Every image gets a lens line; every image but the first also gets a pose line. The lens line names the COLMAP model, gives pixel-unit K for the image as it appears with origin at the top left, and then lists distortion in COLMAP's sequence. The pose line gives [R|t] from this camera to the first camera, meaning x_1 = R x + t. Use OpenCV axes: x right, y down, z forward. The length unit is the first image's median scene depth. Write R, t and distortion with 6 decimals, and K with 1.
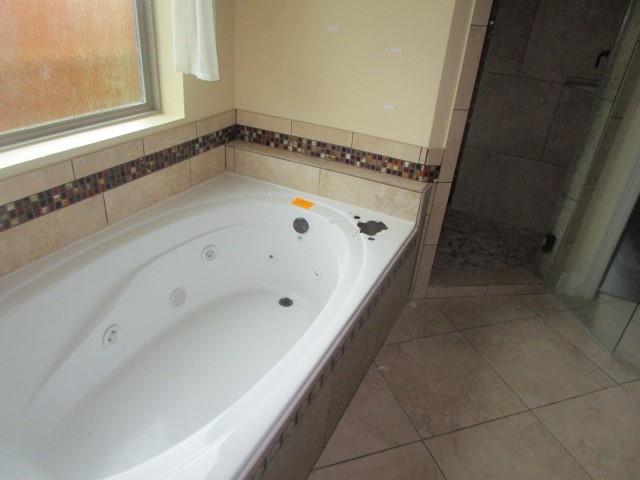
lens RADIAL K [[457.0, 0, 320.0], [0, 457.0, 240.0], [0, 0, 1]] dist [-0.034535, 0.010371]
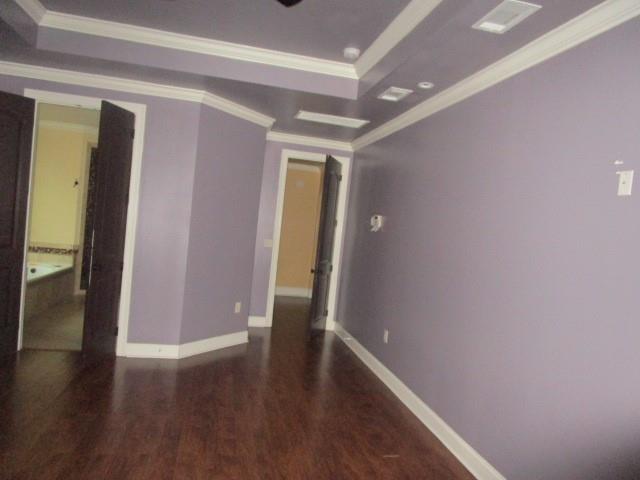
lens RADIAL K [[457.0, 0, 320.0], [0, 457.0, 240.0], [0, 0, 1]] dist [-0.034535, 0.010371]
pose [[0.783900, -0.020239, 0.620557, -0.451939], [0.265830, 0.914169, -0.305988, 1.355208], [-0.561101, 0.404827, 0.721998, -2.660640]]
